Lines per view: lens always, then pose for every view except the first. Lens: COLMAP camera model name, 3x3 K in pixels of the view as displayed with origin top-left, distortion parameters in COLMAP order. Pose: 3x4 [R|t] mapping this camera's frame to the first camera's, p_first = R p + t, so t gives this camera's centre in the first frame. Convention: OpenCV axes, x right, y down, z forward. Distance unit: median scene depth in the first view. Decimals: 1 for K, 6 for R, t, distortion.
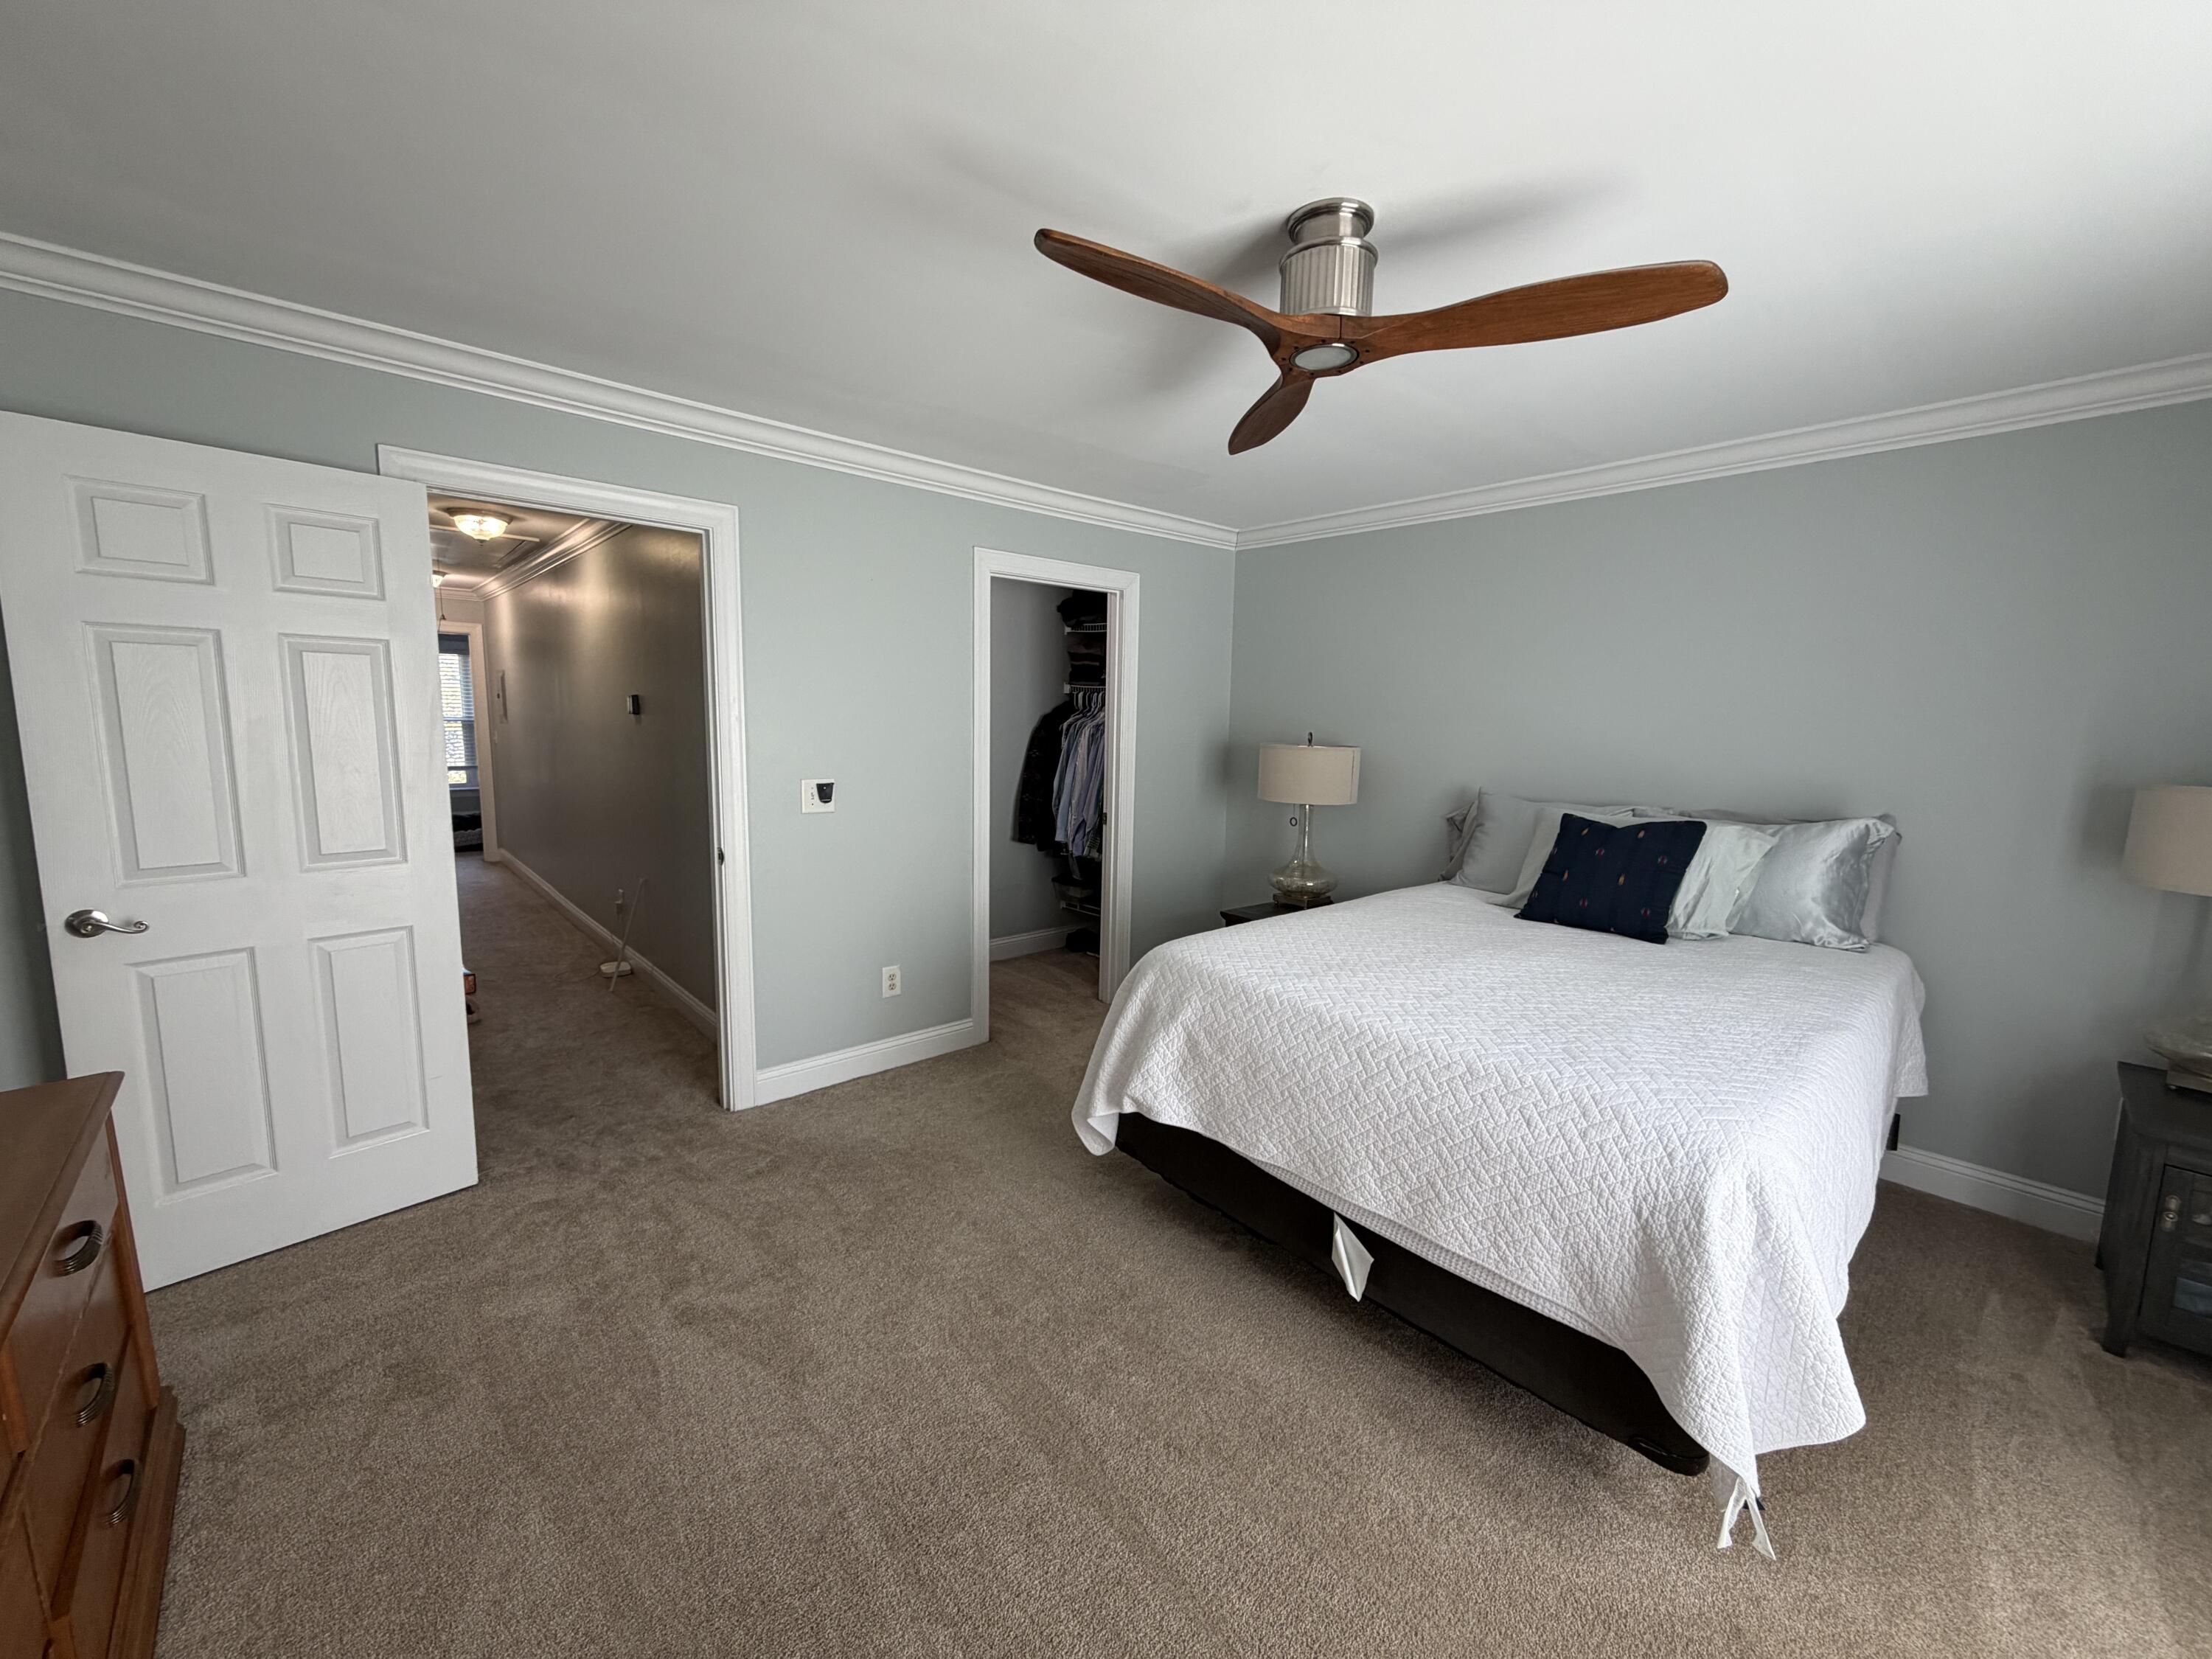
lens RADIAL K [[891.7, 0, 1109.7], [0, 891.7, 831.1], [0, 0, 1]] dist [0.009296, -0.000591]
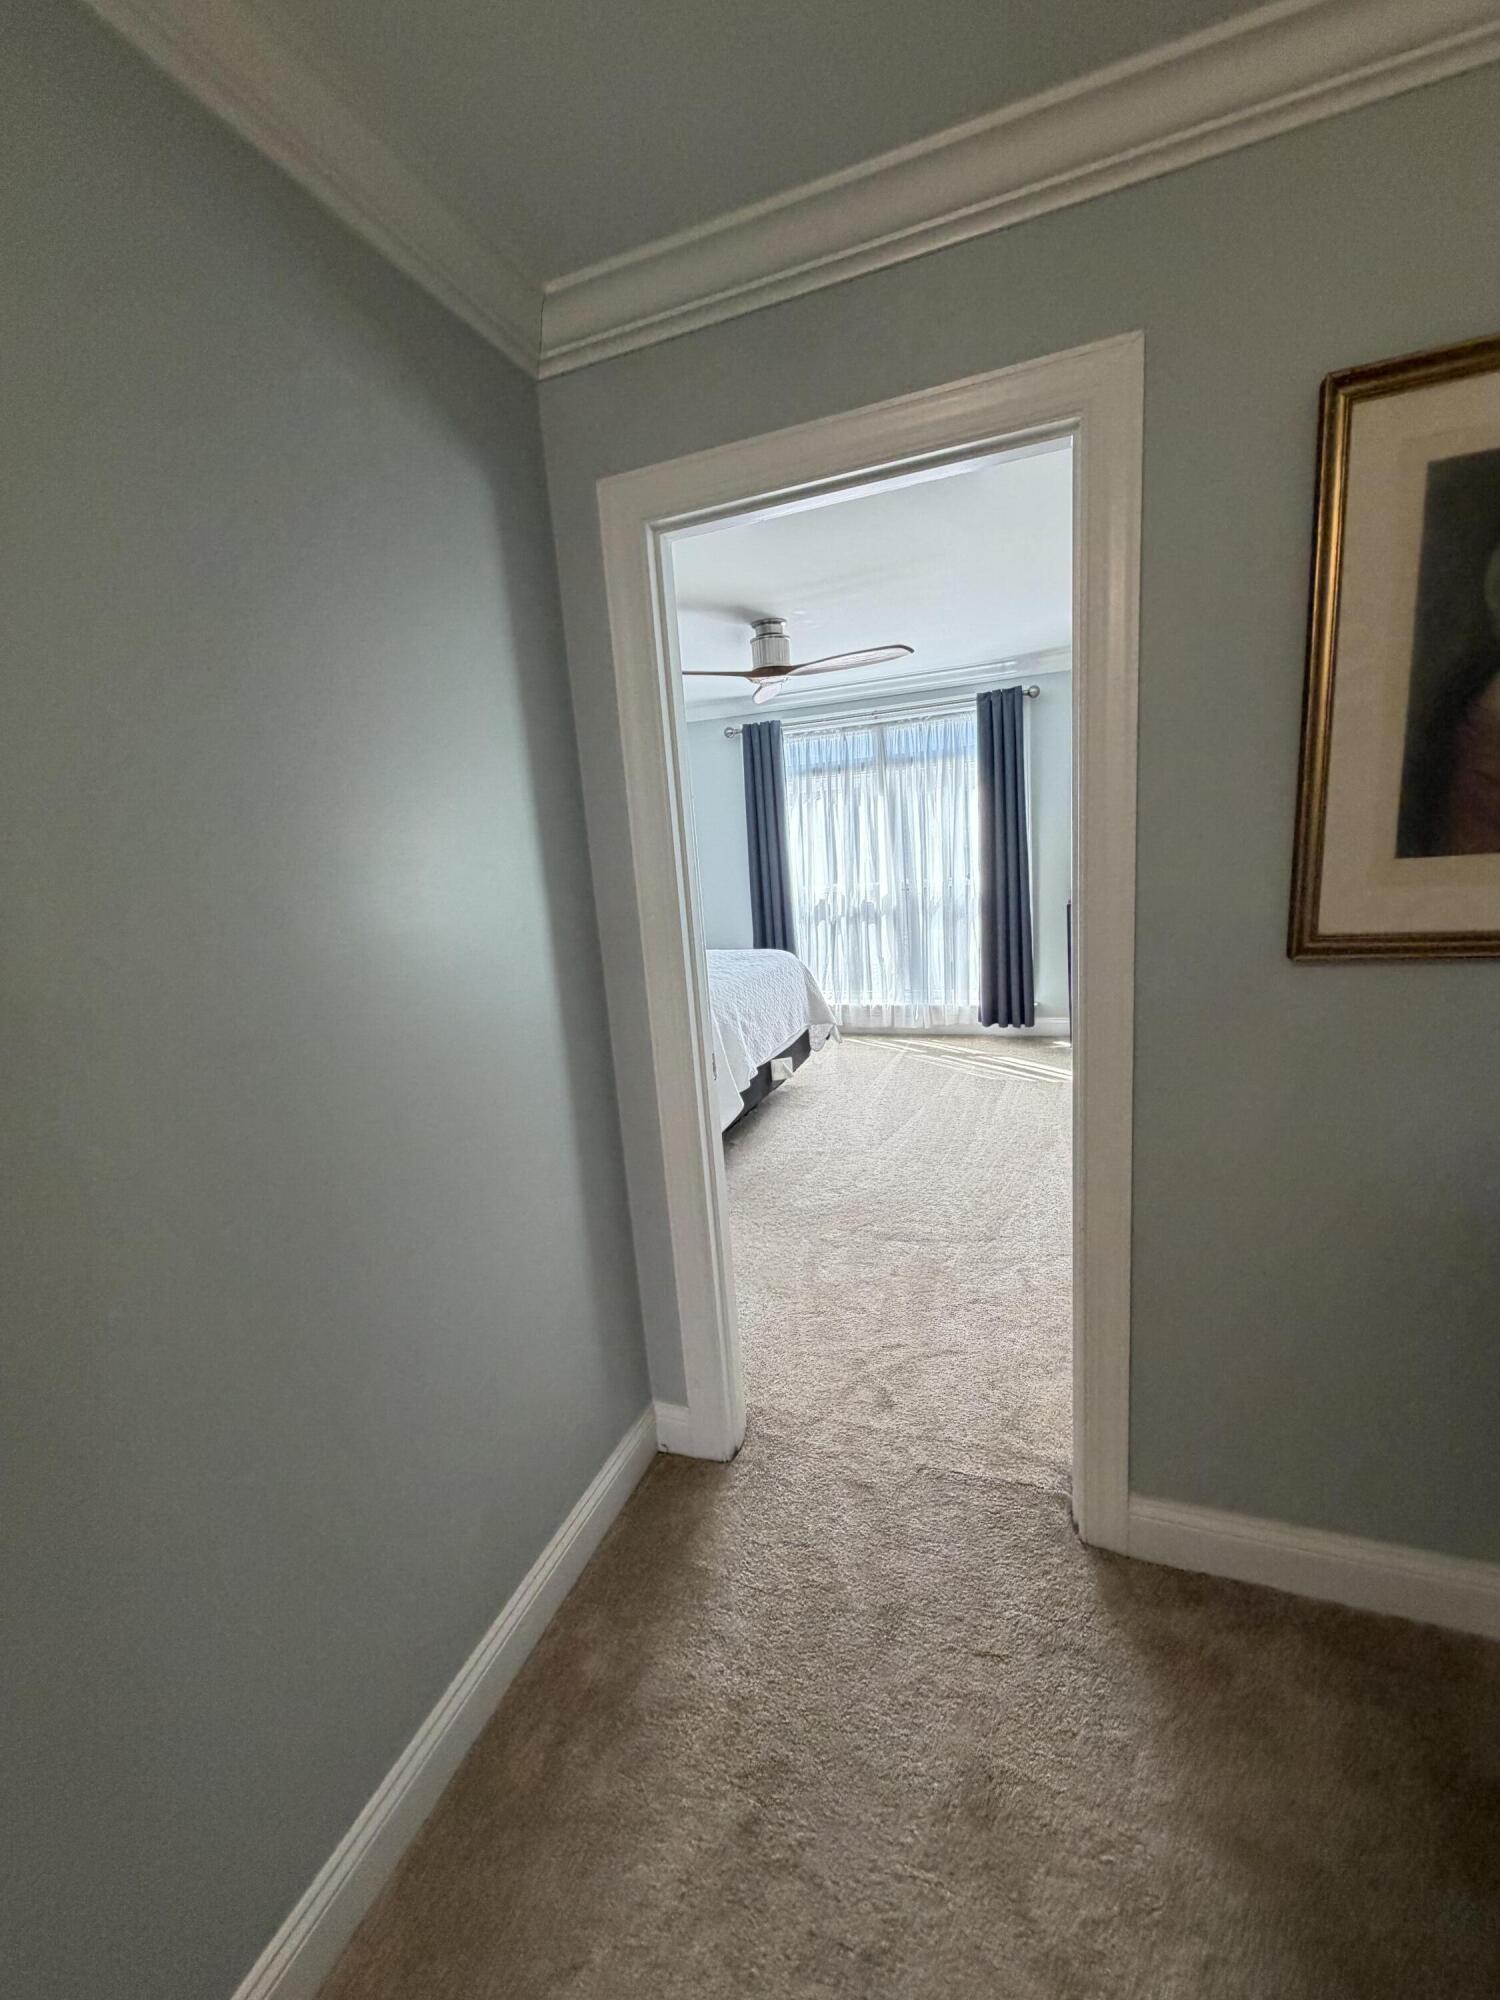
lens RADIAL K [[806.2, 0, 753.8], [0, 806.2, 995.5], [0, 0, 1]] dist [0.009296, -0.000591]
pose [[-0.457992, -0.151658, 0.875924, -1.306678], [0.184764, 0.947582, 0.260672, -0.231212], [-0.869543, 0.281225, -0.405964, 1.614406]]
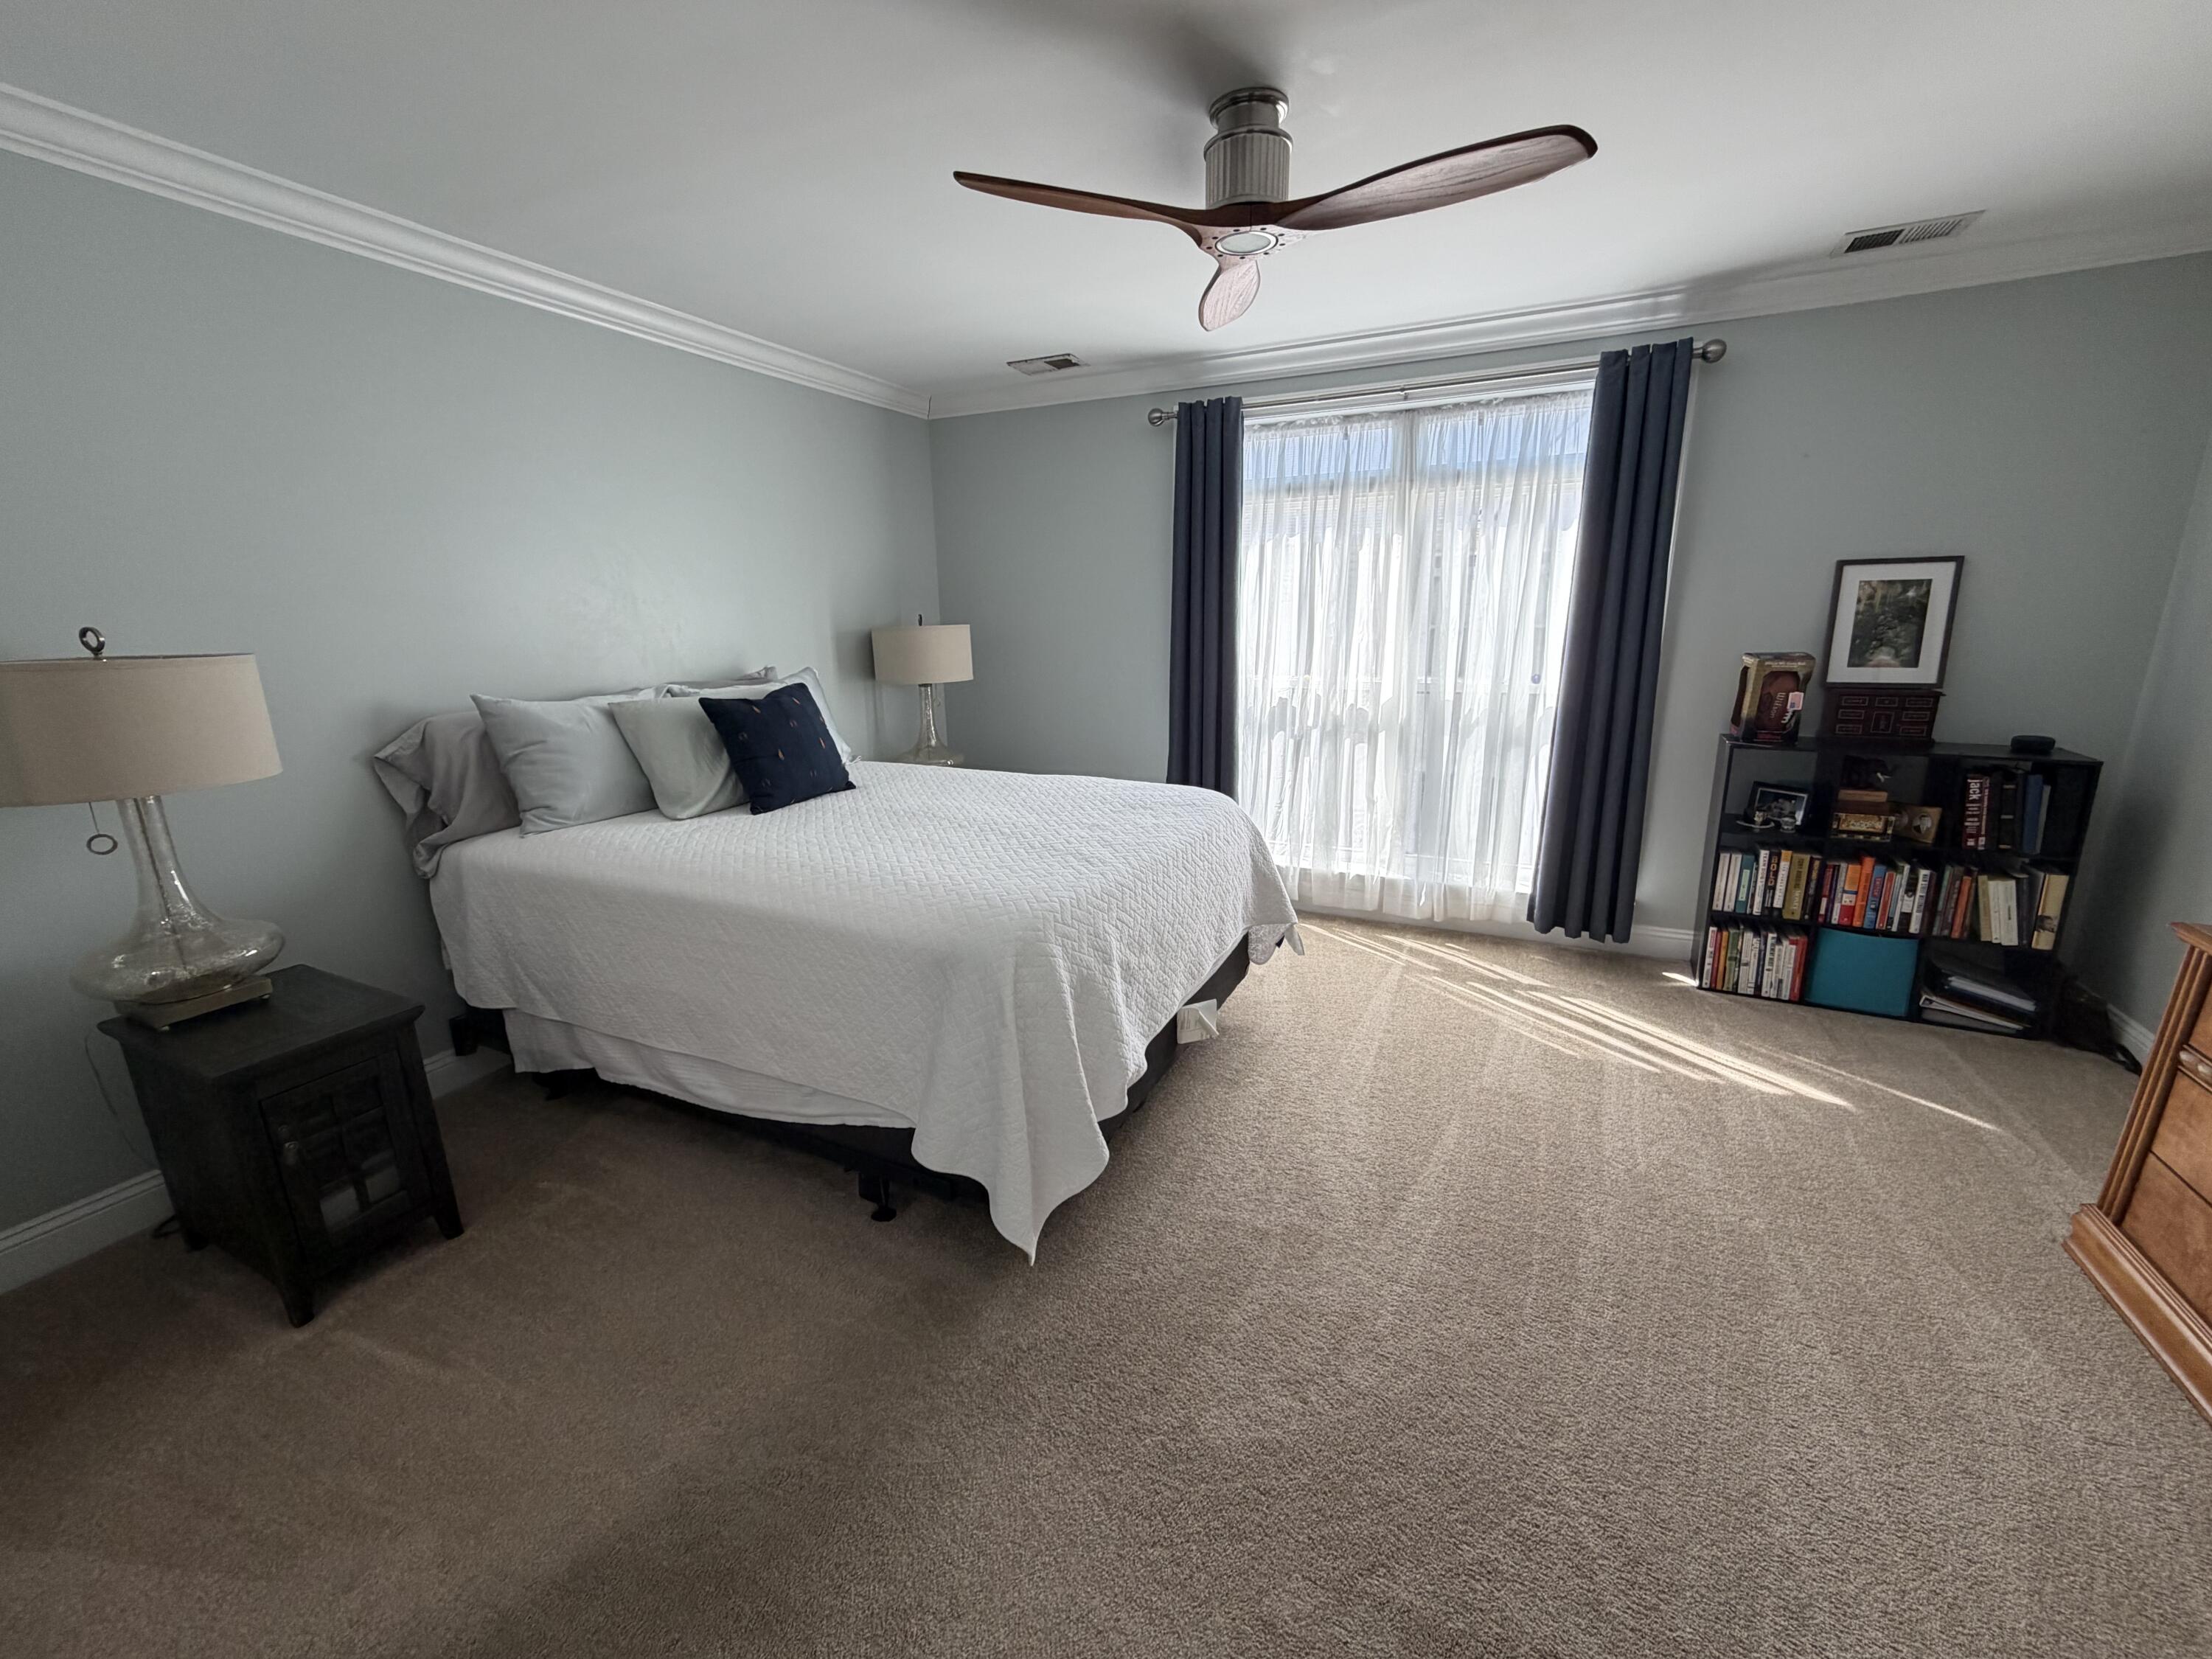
lens RADIAL K [[891.7, 0, 1105.6], [0, 891.7, 829.8], [0, 0, 1]] dist [0.009296, -0.000591]
pose [[-0.377041, -0.238042, 0.895085, -0.644489], [0.131997, 0.942734, 0.306316, -0.158552], [-0.916743, 0.233641, -0.324028, 1.267681]]
